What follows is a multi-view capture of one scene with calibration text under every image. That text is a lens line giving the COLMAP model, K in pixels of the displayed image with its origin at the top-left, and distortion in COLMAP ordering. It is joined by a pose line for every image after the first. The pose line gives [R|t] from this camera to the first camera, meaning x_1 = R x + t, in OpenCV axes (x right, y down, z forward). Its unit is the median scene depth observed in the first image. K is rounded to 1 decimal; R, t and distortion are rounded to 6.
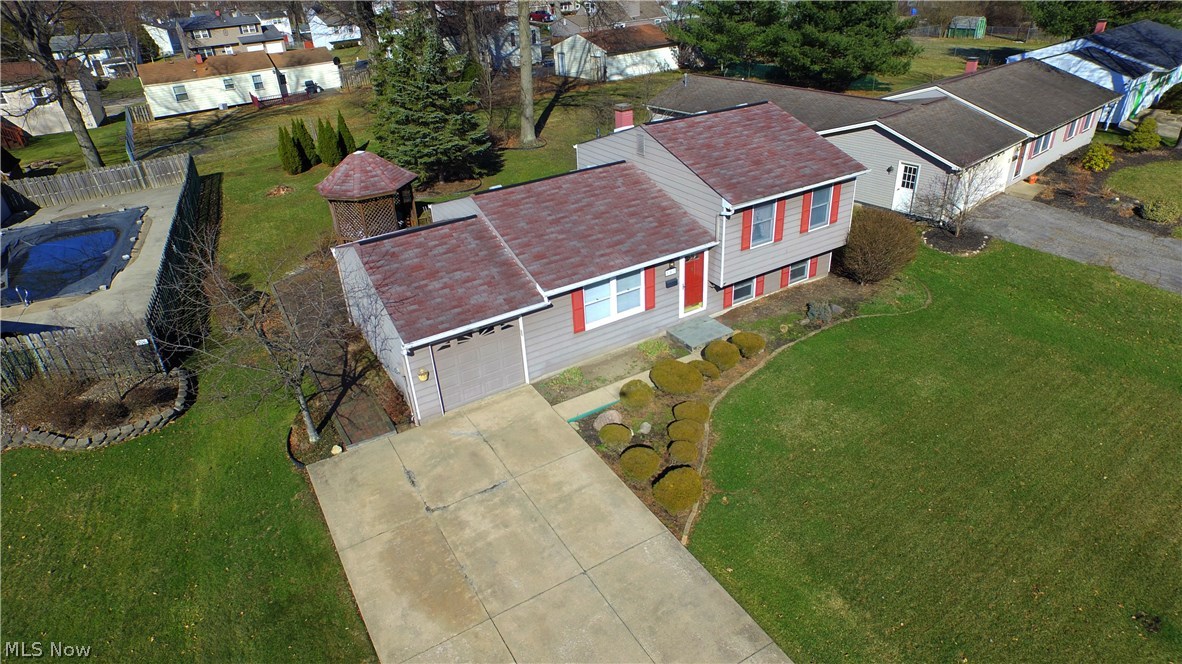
lens RADIAL K [[688.0, 0, 586.1], [0, 688.0, 332.3], [0, 0, 1]] dist [-0.116558, 0.082948]
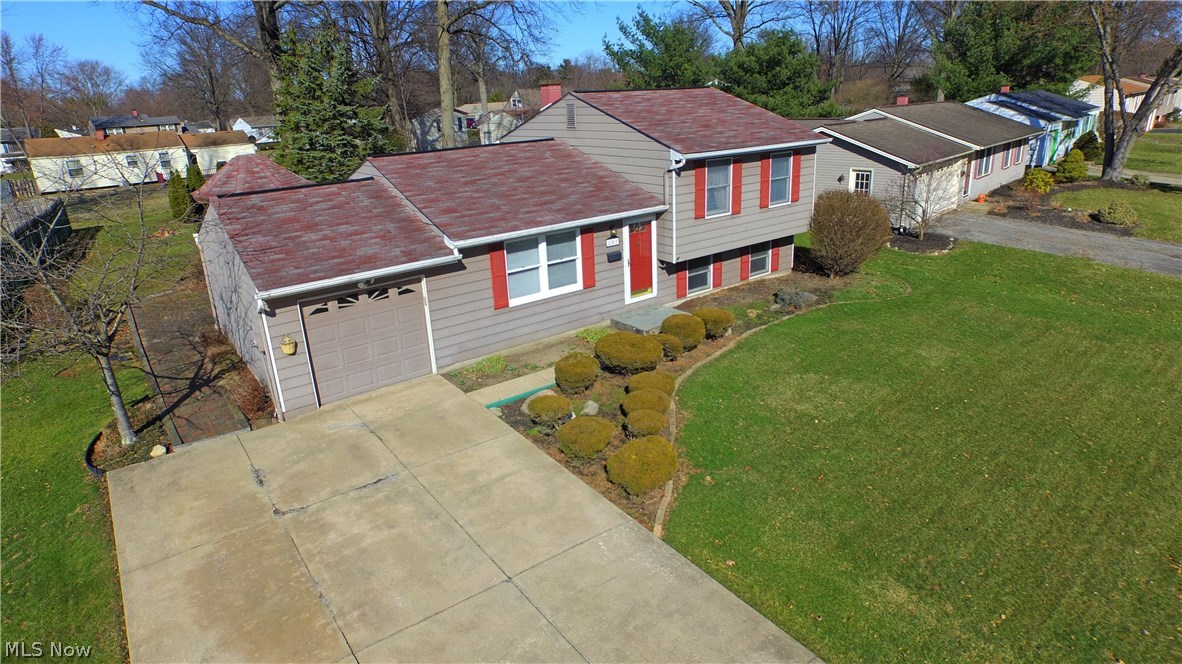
lens RADIAL K [[688.0, 0, 586.1], [0, 688.0, 332.3], [0, 0, 1]] dist [-0.116558, 0.082948]
pose [[0.995020, -0.024873, 0.096526, 0.009371], [0.041297, 0.984216, -0.172087, 0.156066], [-0.090722, 0.175216, 0.980341, 0.213698]]
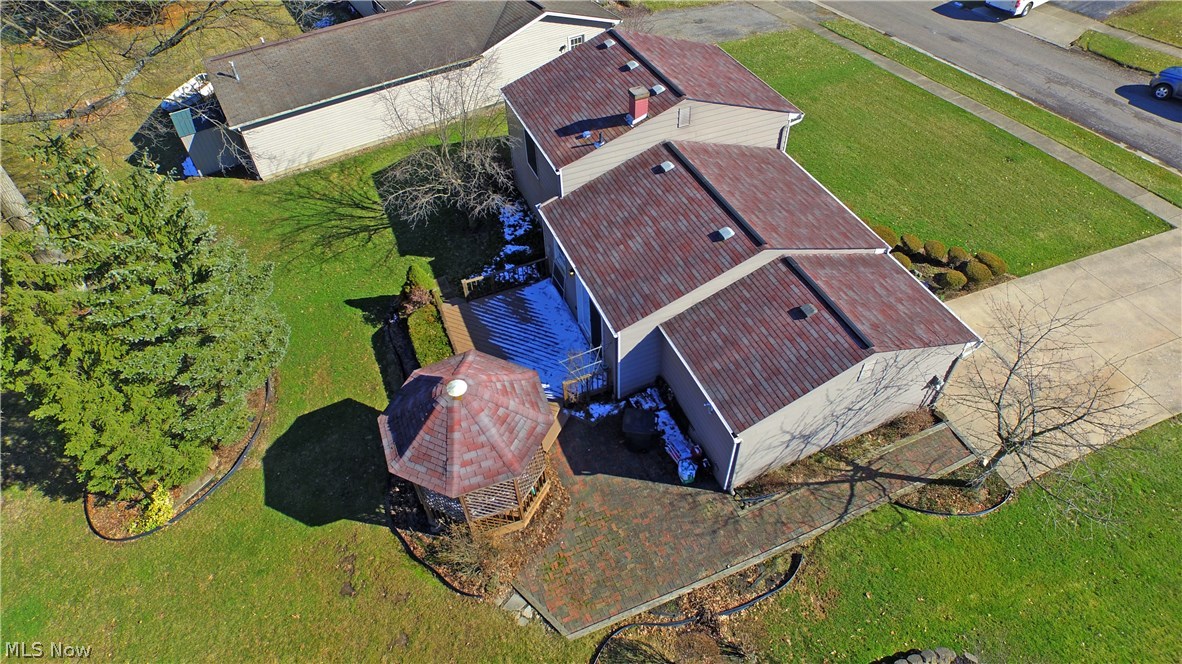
lens RADIAL K [[688.0, 0, 586.1], [0, 688.0, 332.3], [0, 0, 1]] dist [-0.116558, 0.082948]
pose [[0.156928, -0.687418, 0.709106, -0.884660], [0.499817, 0.674543, 0.543301, -0.706444], [-0.851796, 0.269164, 0.449437, 0.831926]]
